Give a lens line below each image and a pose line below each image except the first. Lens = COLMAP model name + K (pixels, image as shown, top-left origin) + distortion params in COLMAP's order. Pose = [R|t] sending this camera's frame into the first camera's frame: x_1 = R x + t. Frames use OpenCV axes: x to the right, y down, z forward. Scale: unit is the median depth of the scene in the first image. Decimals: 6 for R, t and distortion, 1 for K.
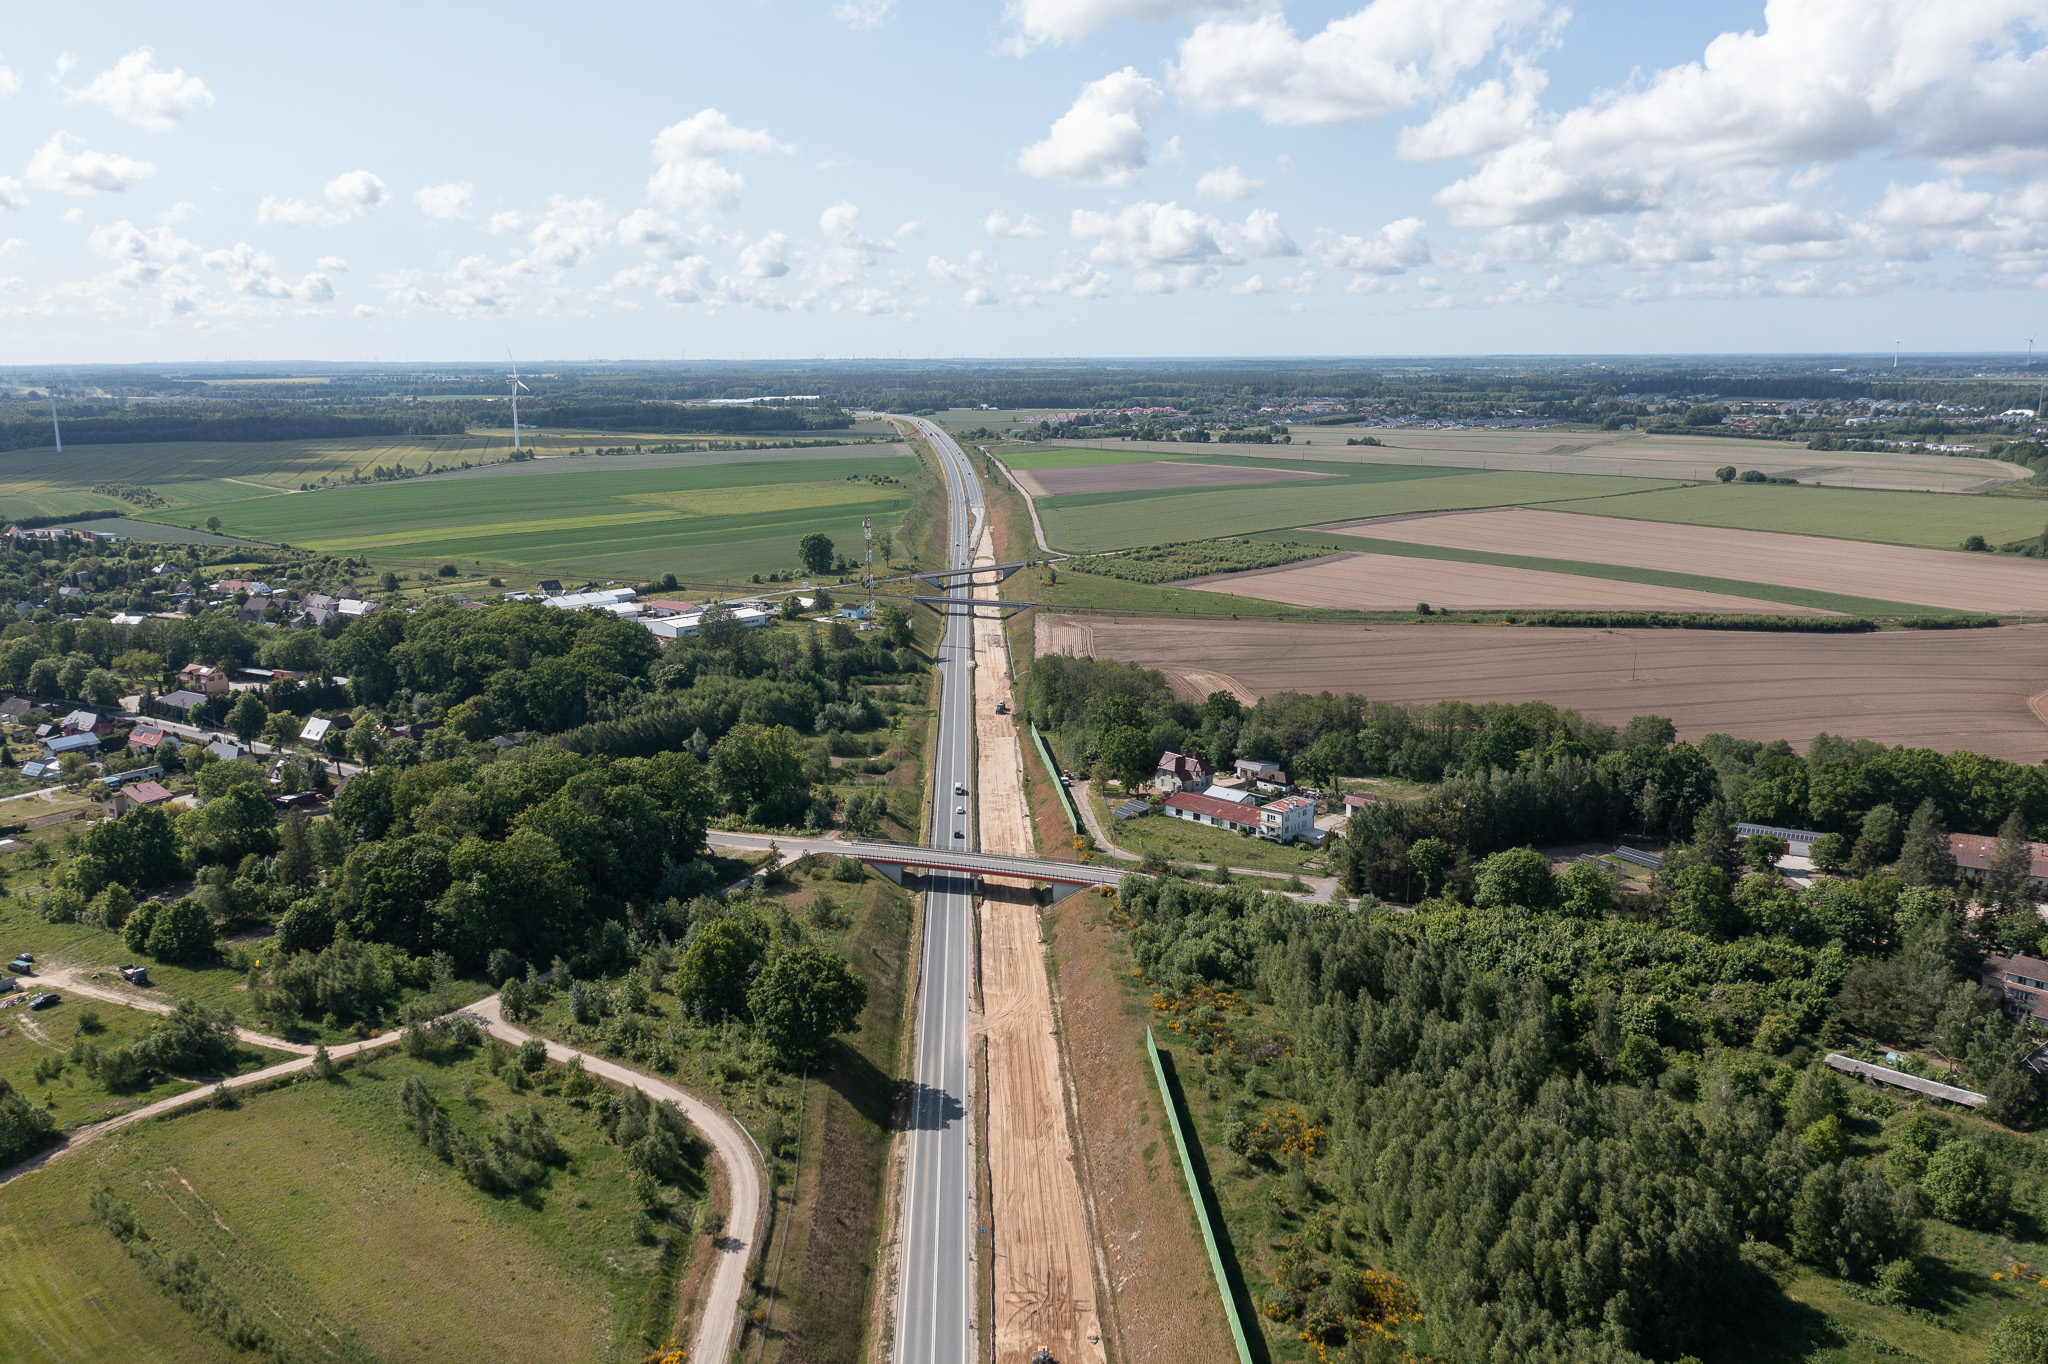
lens RADIAL K [[1621.7, 0, 1024.0], [0, 1621.7, 682.0], [0, 0, 1]] dist [-0.015528, 0.010050]
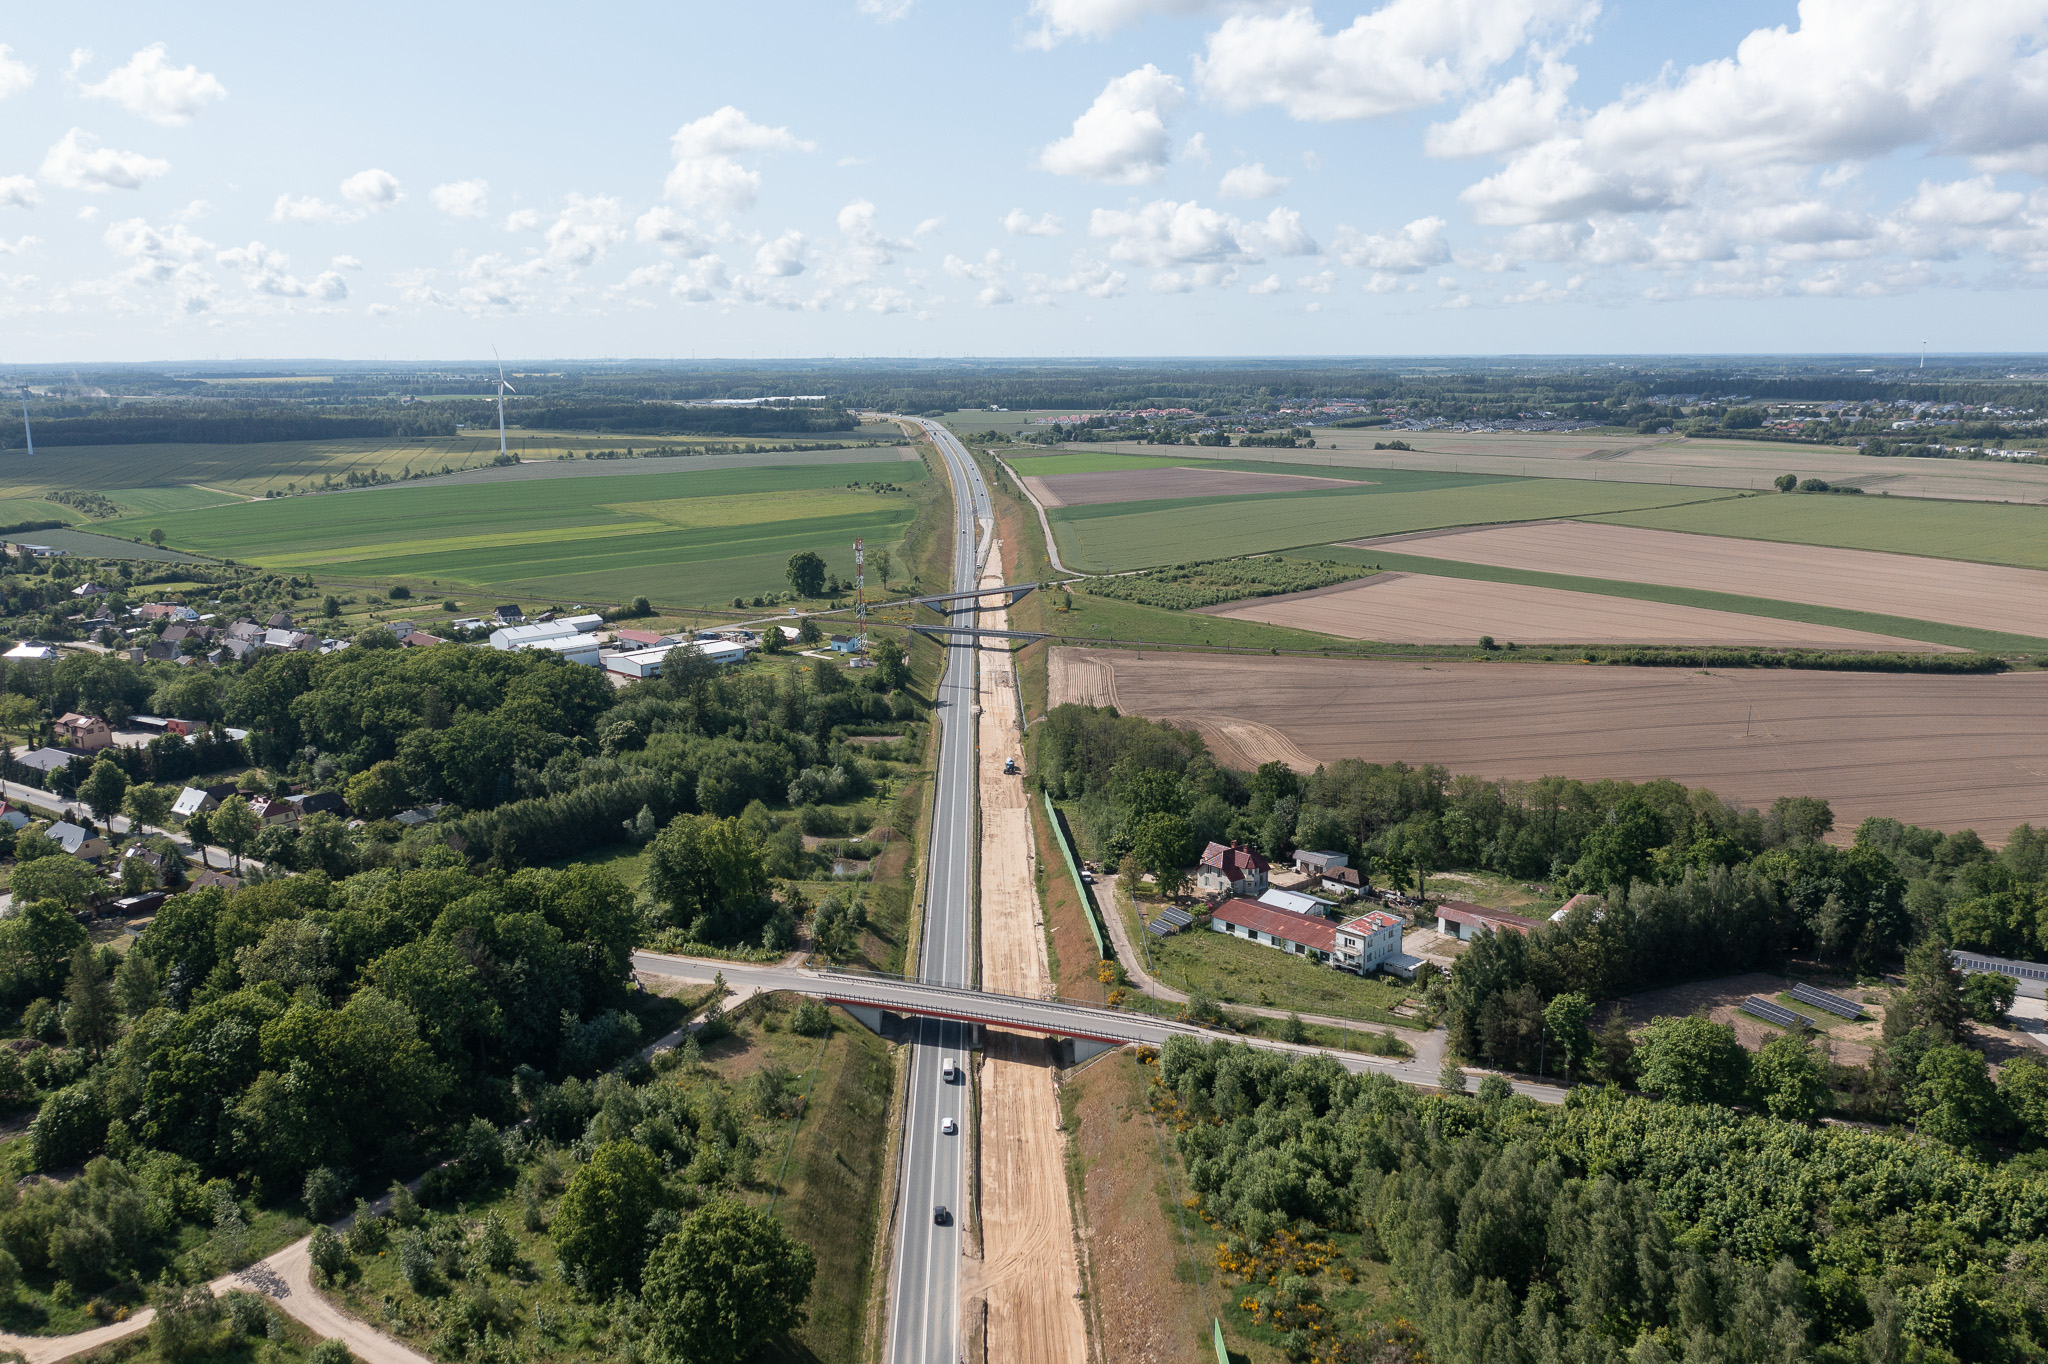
lens RADIAL K [[1621.7, 0, 1024.0], [0, 1621.7, 682.0], [0, 0, 1]] dist [-0.015528, 0.010050]
pose [[0.999978, 0.002474, -0.006209, -0.001245], [-0.002471, 0.999997, 0.000480, -0.030224], [0.006210, -0.000465, 0.999981, 0.147065]]
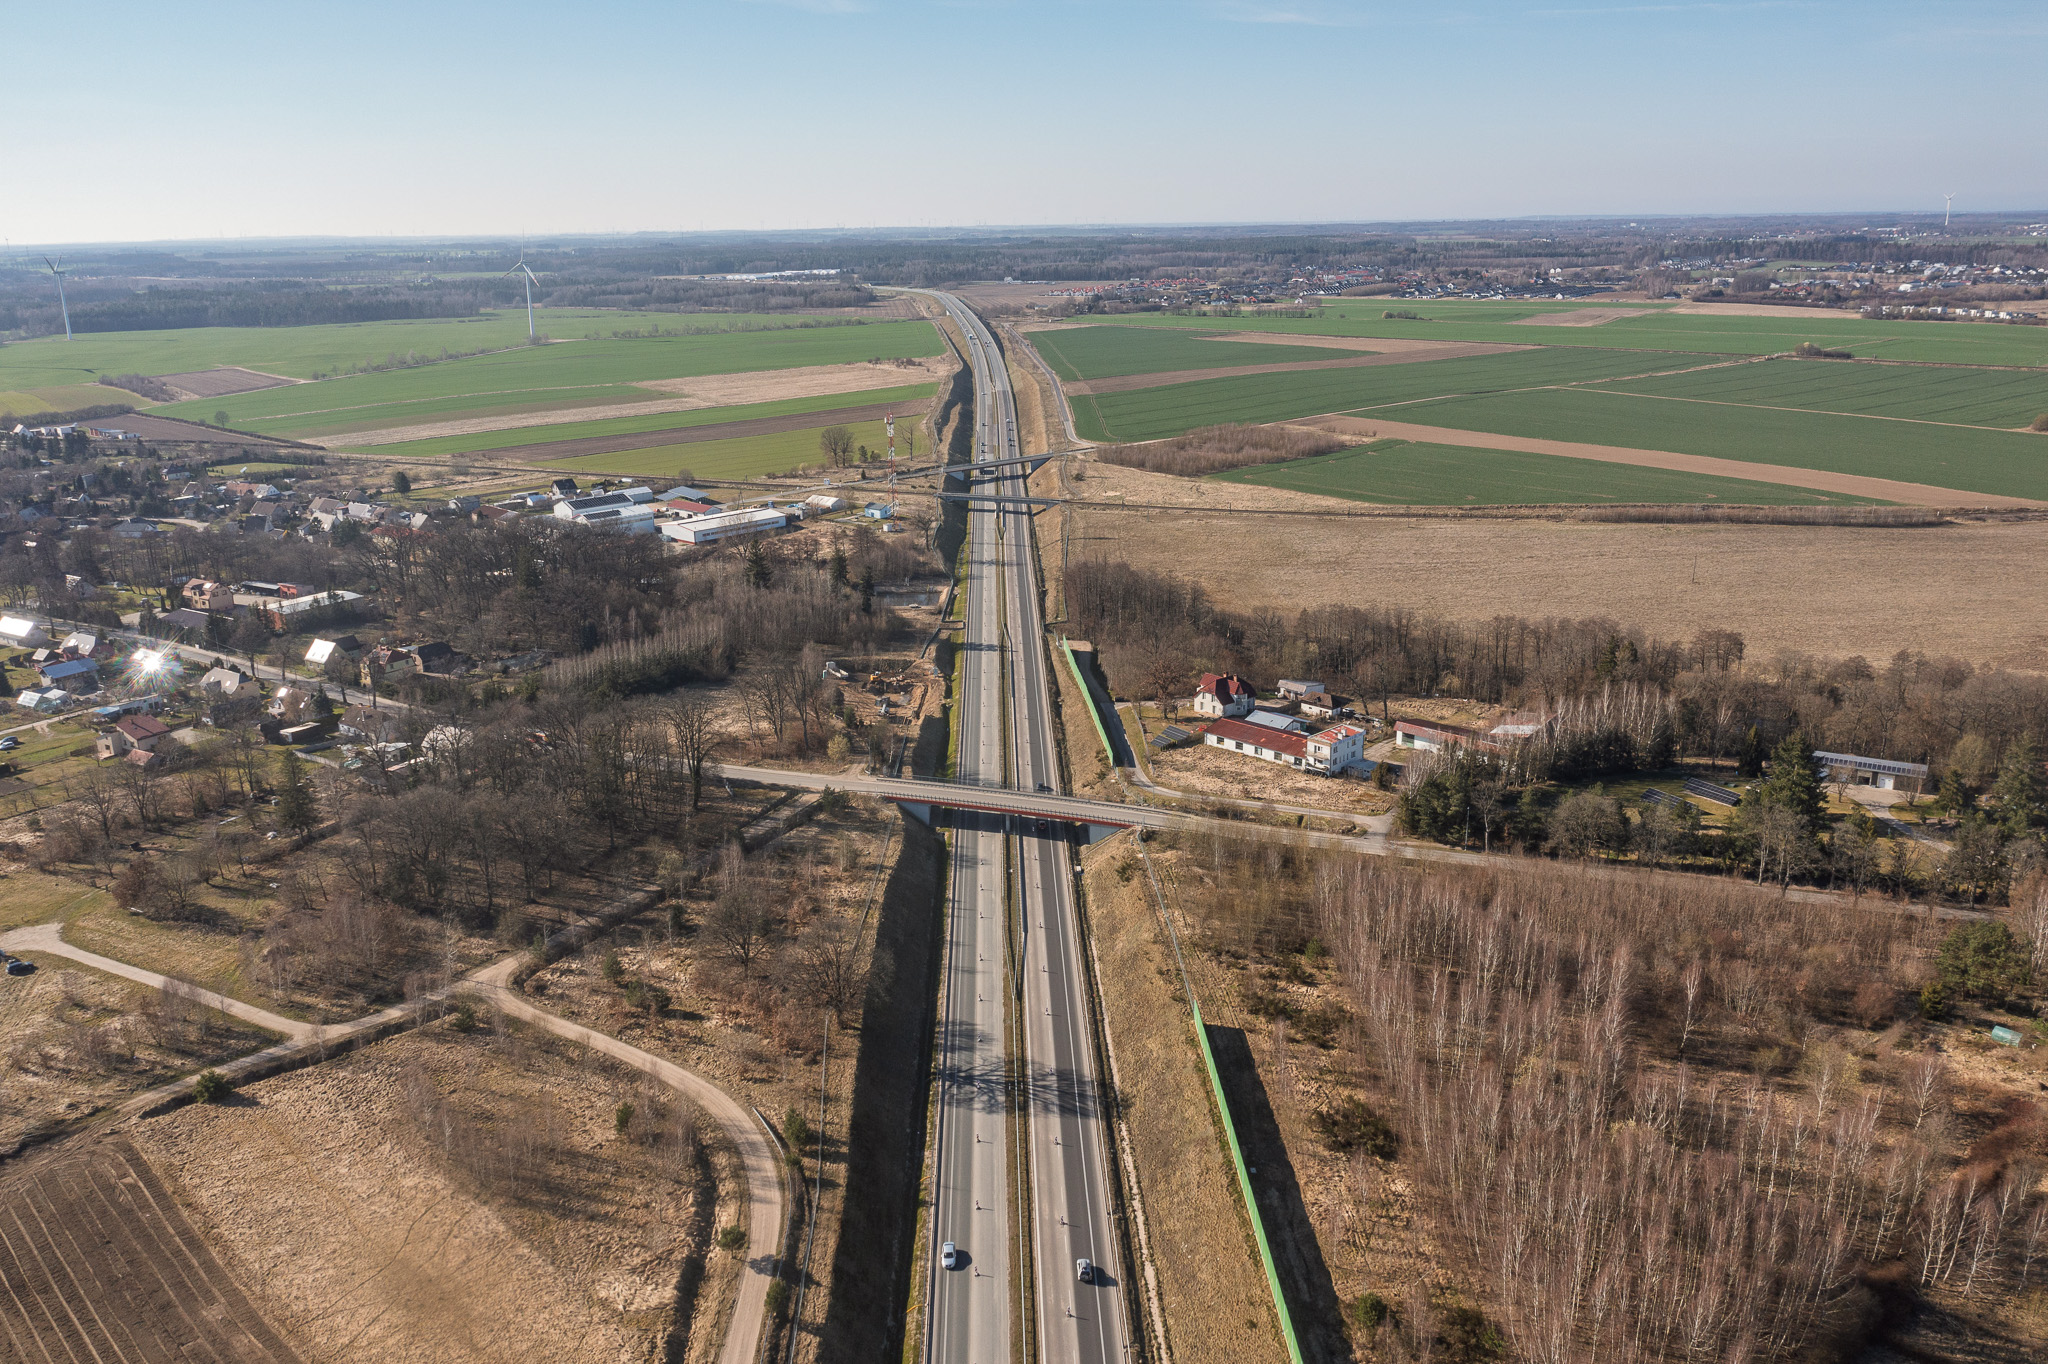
lens RADIAL K [[1621.7, 0, 1024.0], [0, 1621.7, 682.0], [0, 0, 1]] dist [-0.015528, 0.010050]
pose [[0.999835, -0.006894, -0.016777, -0.002617], [0.008182, 0.996922, 0.077974, -0.021377], [0.016188, -0.078098, 0.996814, 0.039261]]
